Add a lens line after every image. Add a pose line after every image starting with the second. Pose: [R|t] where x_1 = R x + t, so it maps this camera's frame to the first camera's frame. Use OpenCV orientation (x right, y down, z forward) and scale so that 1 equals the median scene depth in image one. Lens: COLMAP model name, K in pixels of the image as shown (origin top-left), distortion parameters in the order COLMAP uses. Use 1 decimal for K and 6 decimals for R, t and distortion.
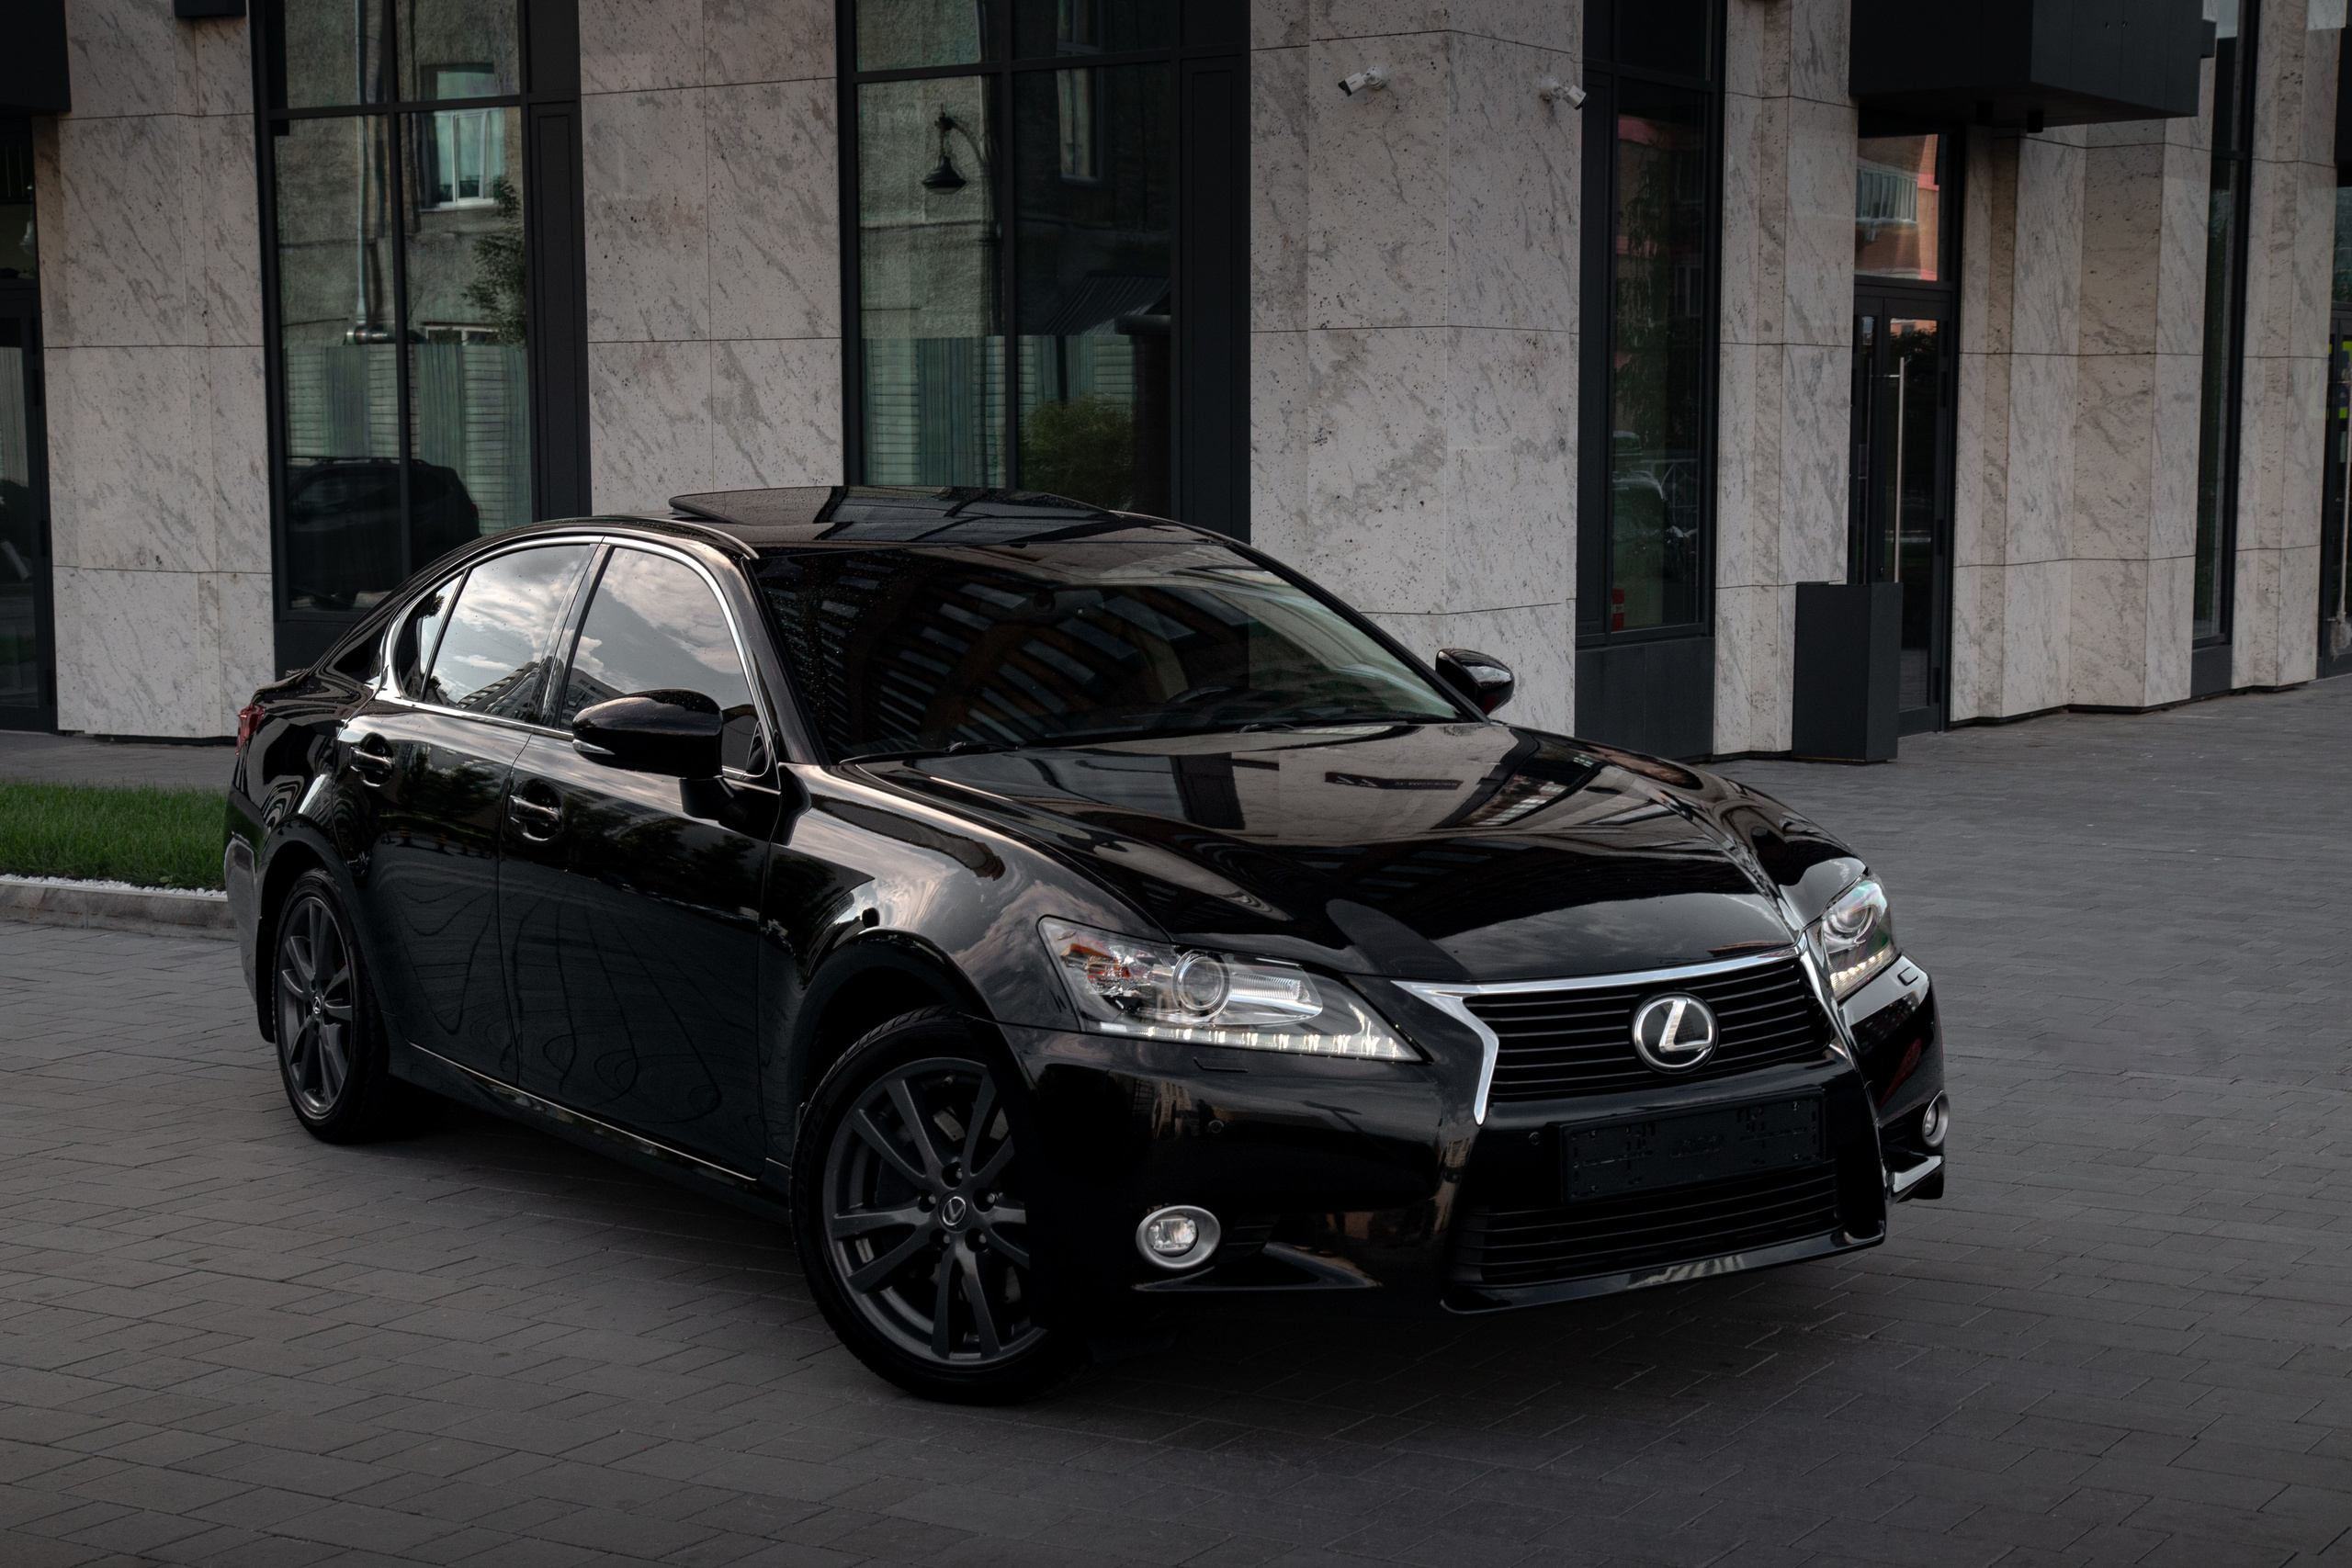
lens RADIAL K [[3509.1, 0, 1176.3], [0, 3509.1, 777.3], [0, 0, 1]] dist [0.140097, 0.266272]
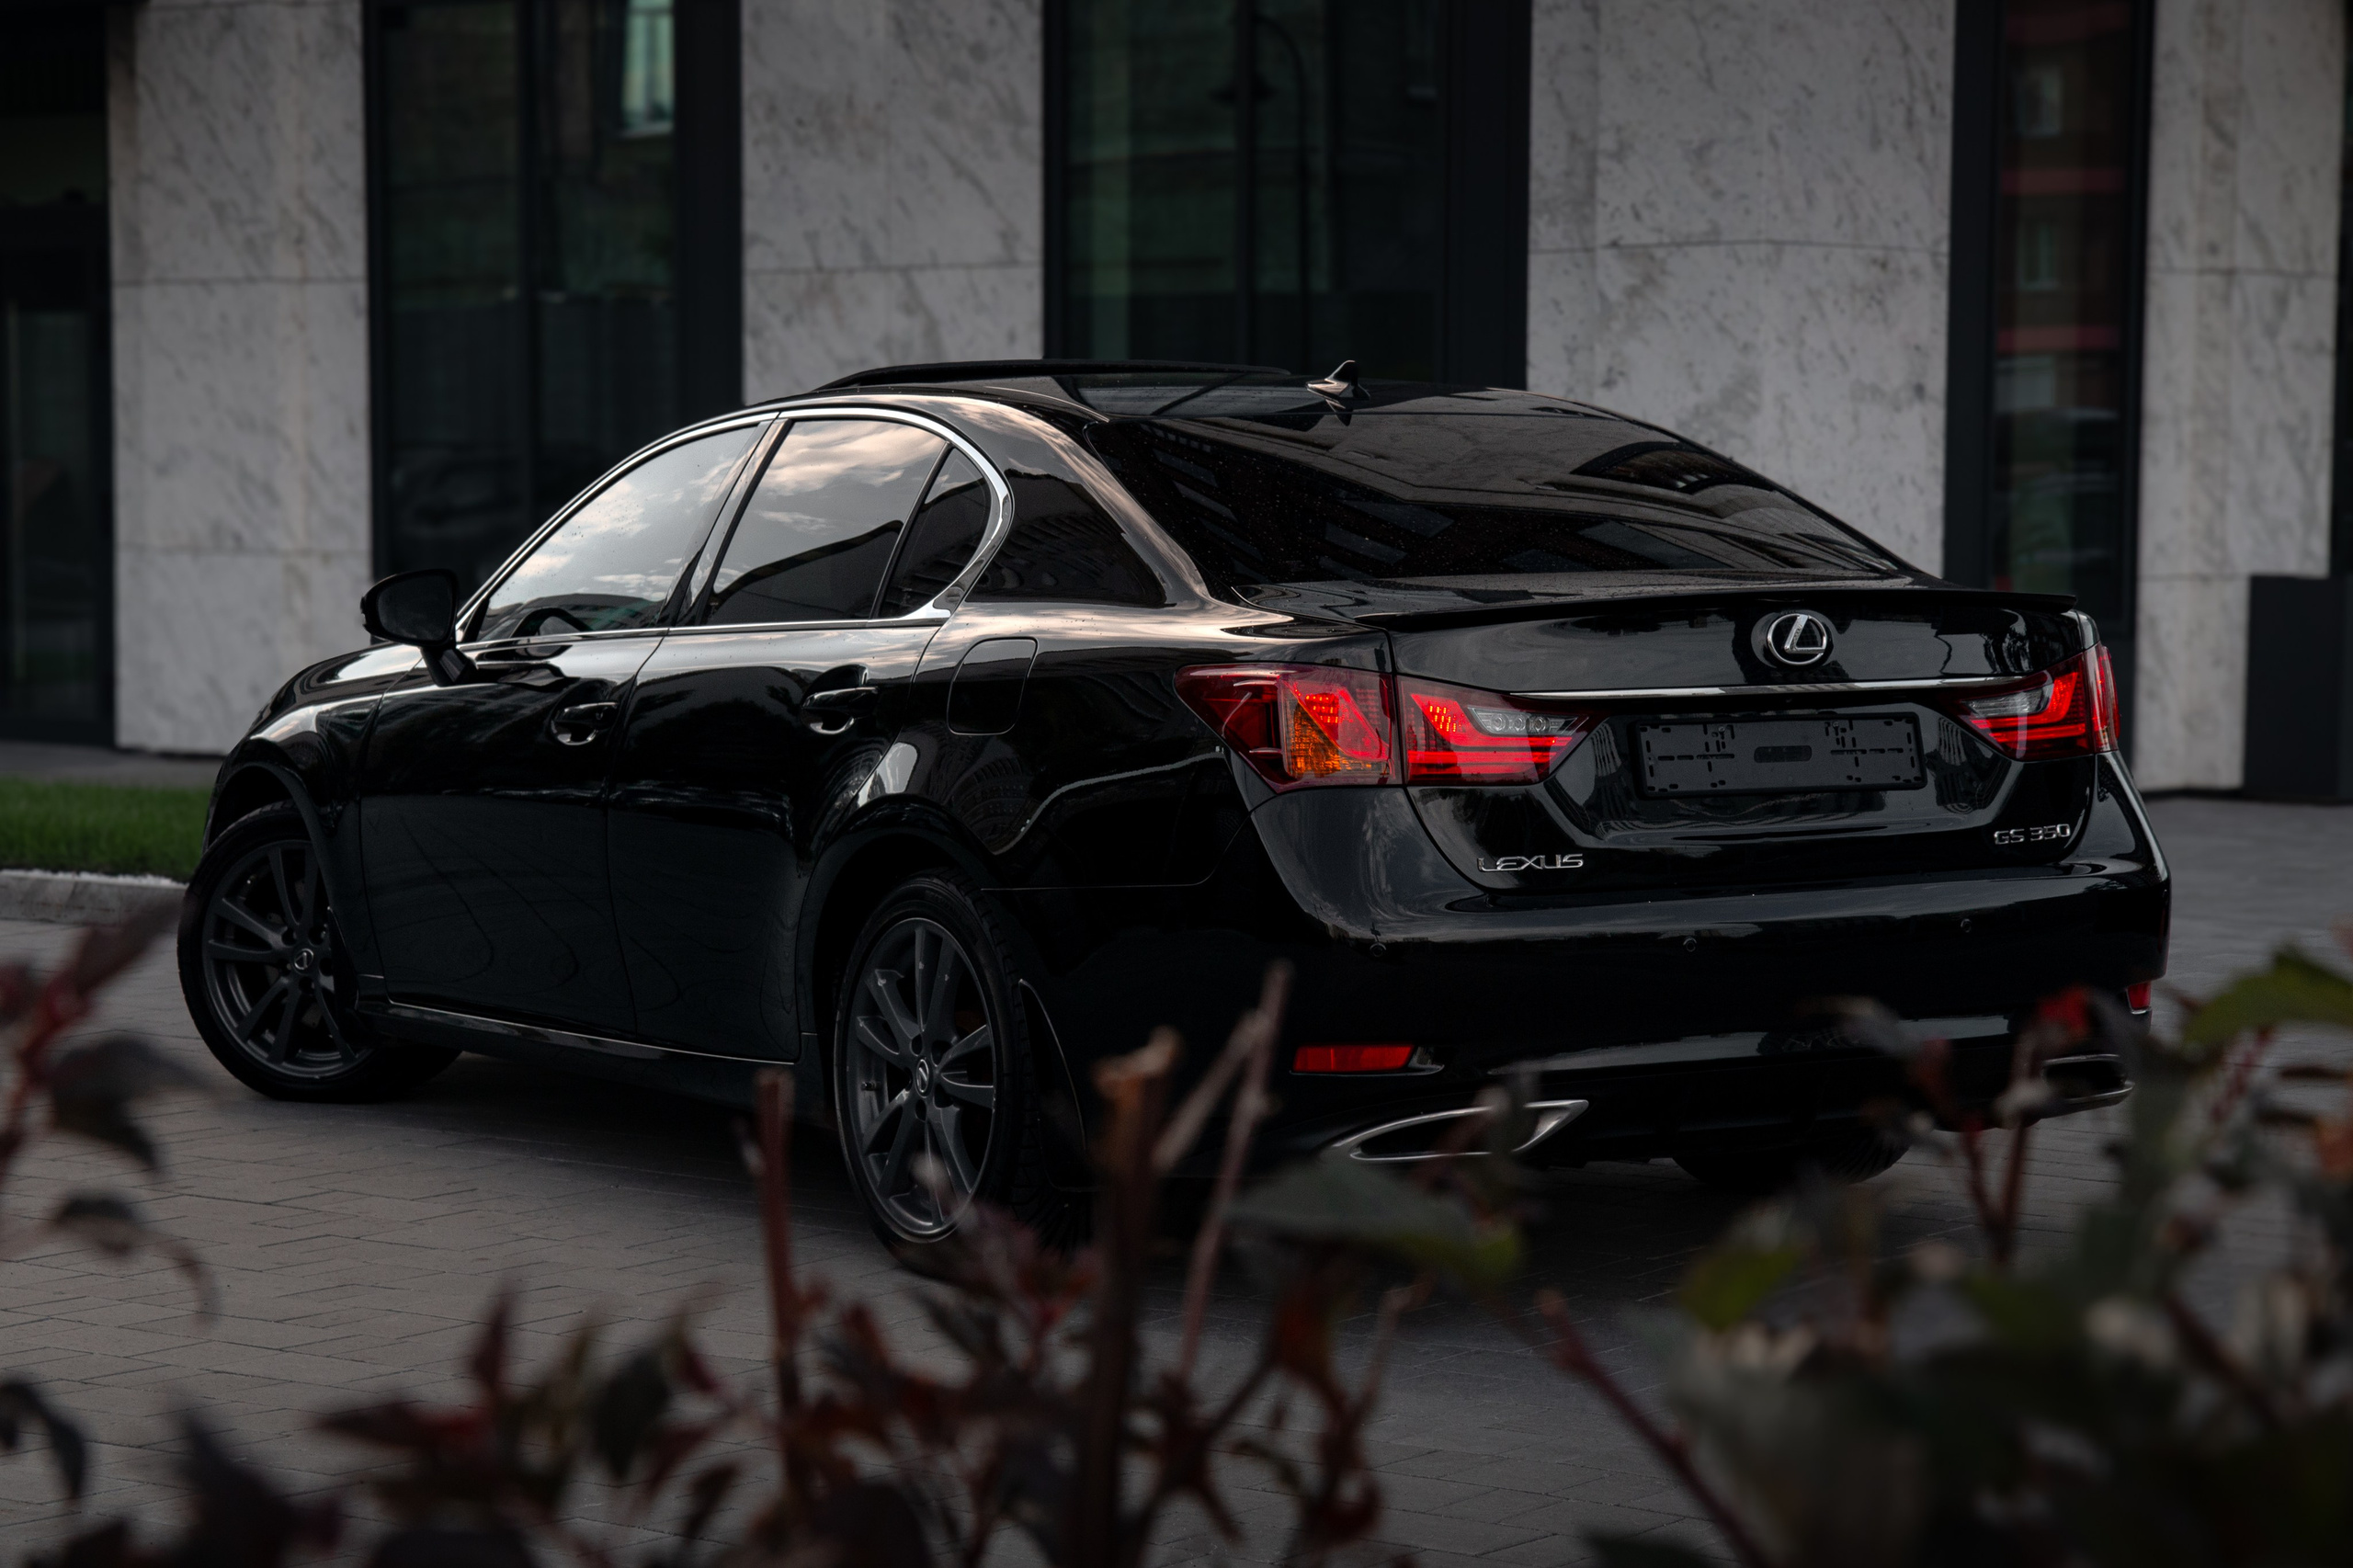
lens RADIAL K [[4711.5, 0, 1147.1], [0, 4711.5, 761.2], [0, 0, 1]] dist [0.261299, 0.313157]
pose [[0.994887, 0.012408, -0.100234, 0.040651], [-0.015582, 0.999399, -0.030955, 0.024515], [0.099790, 0.032358, 0.994482, -0.088719]]
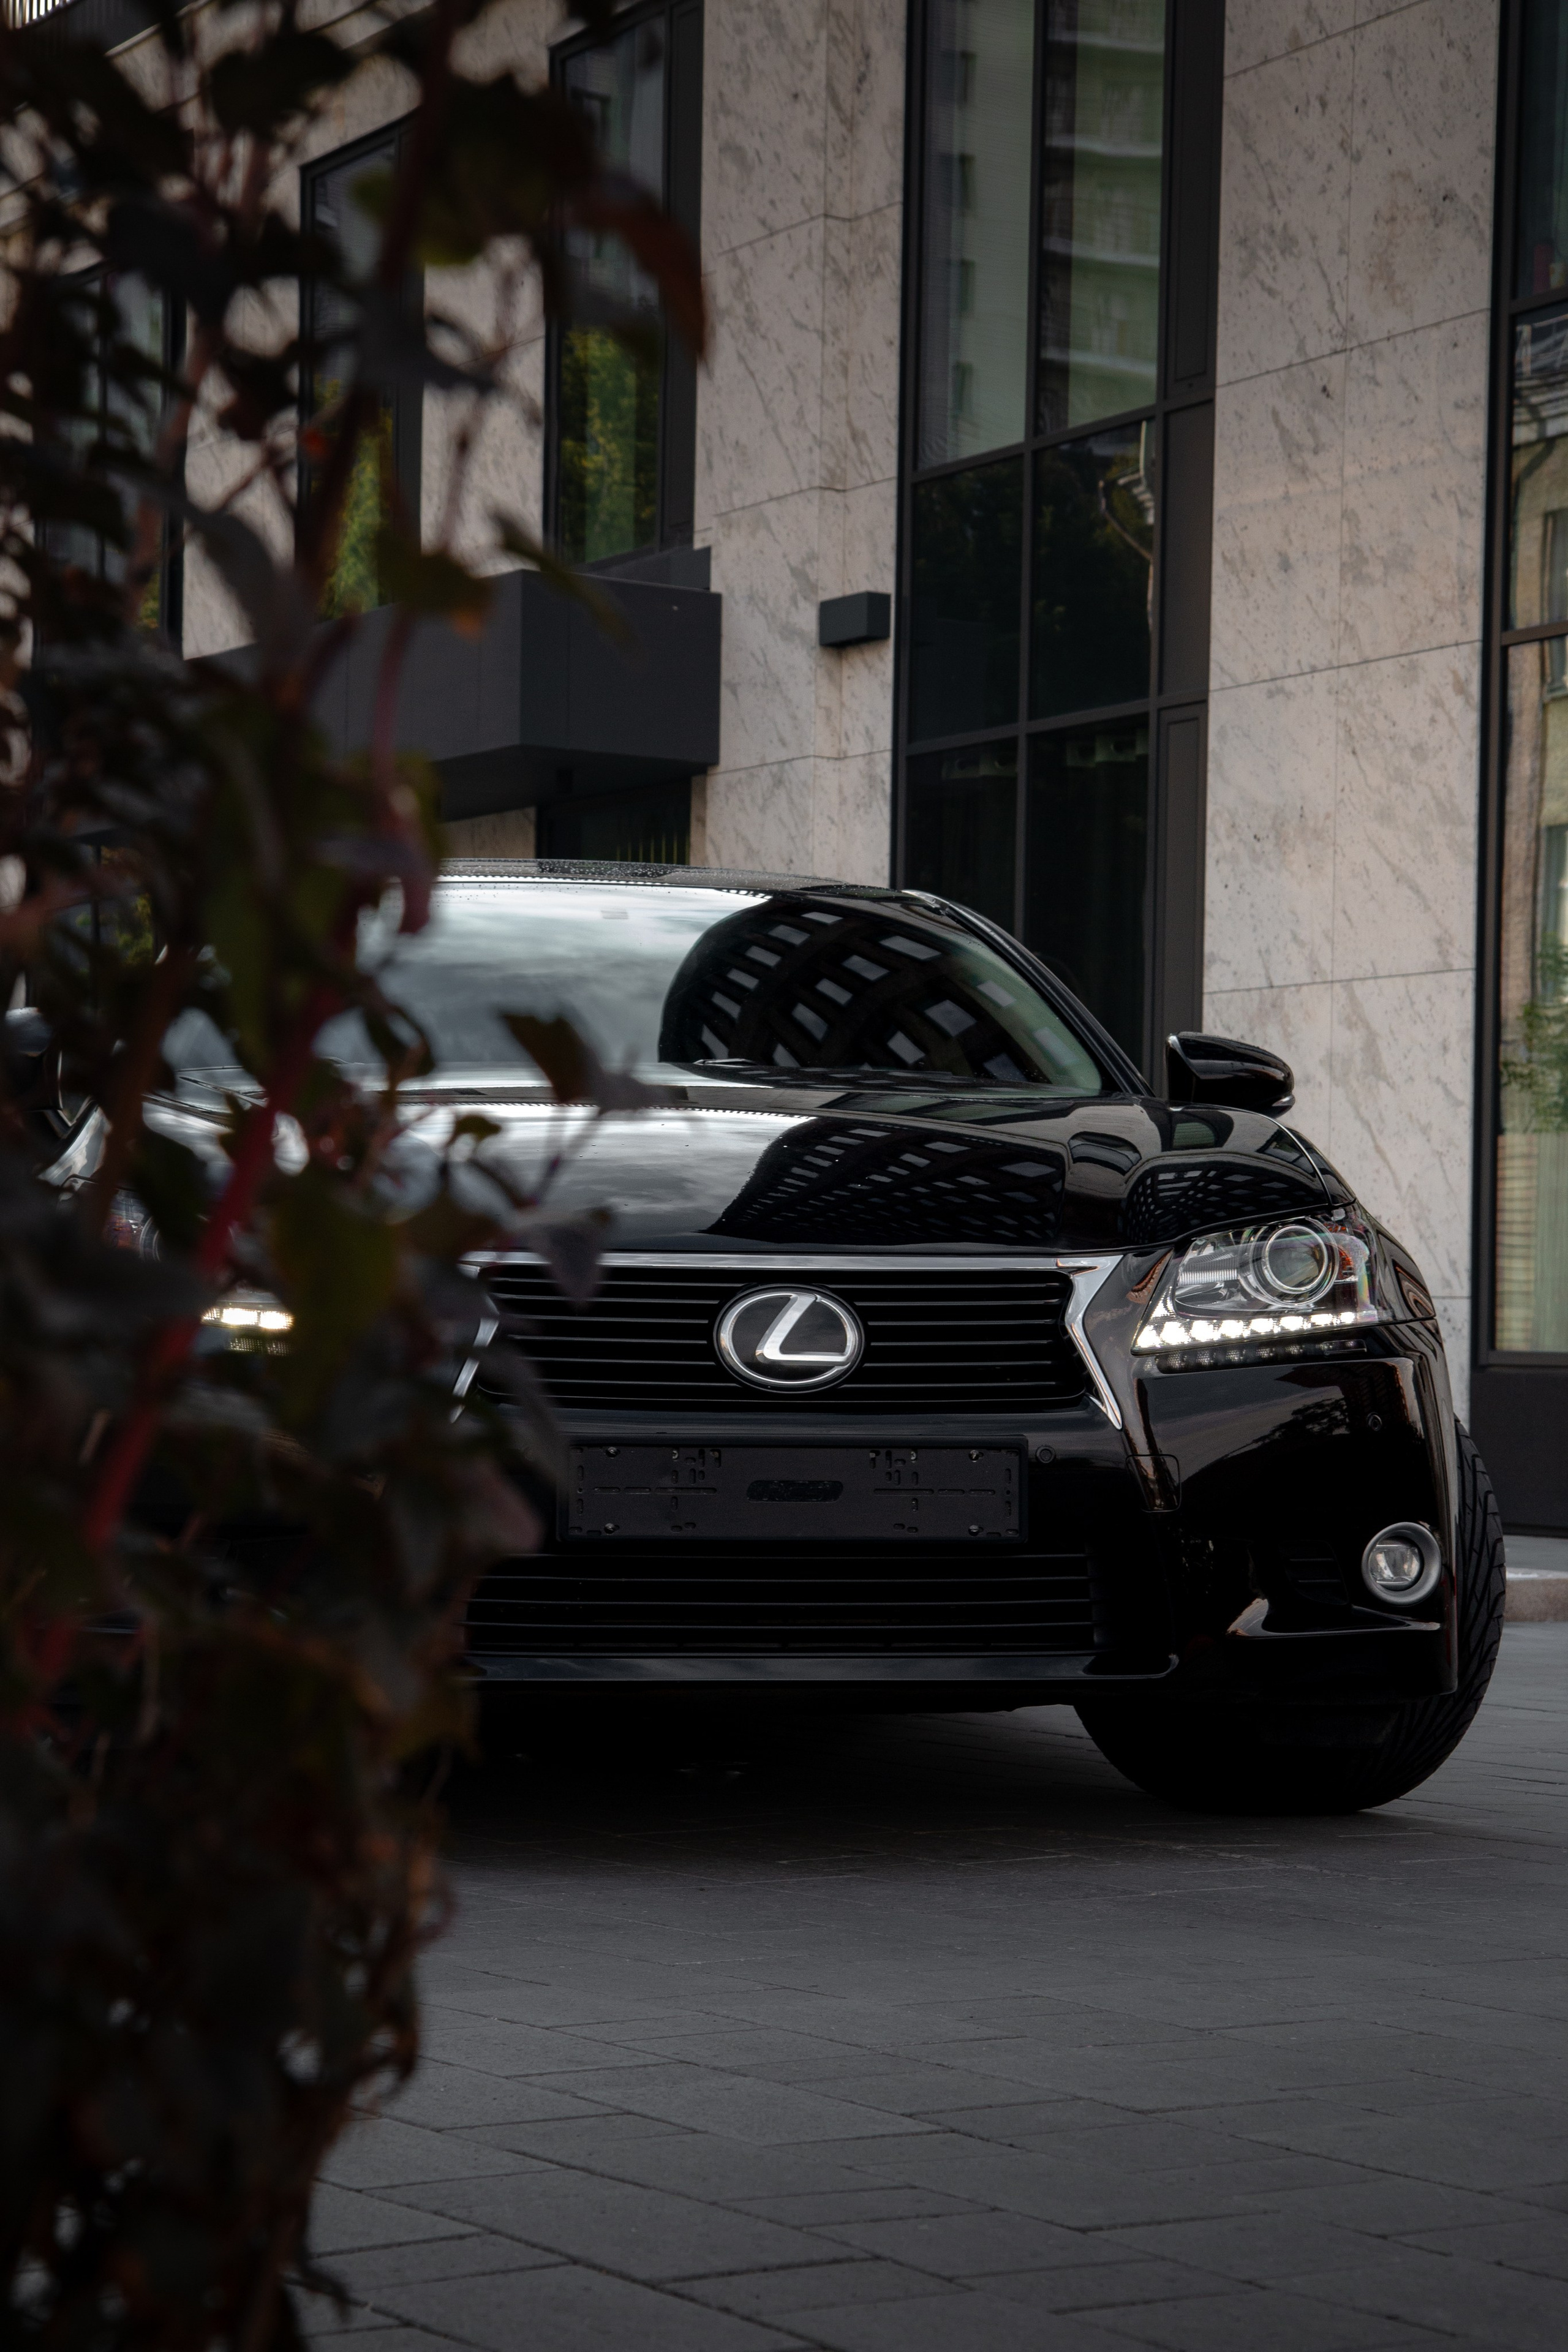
lens RADIAL K [[4449.9, 0, 777.3], [0, 4449.9, 1217.1], [0, 0, 1]] dist [0.191532, 0.412502]
pose [[0.911790, 0.009062, -0.410556, 0.167421], [-0.060742, 0.991736, -0.113009, 0.049190], [0.406139, 0.127978, 0.904805, 0.053800]]
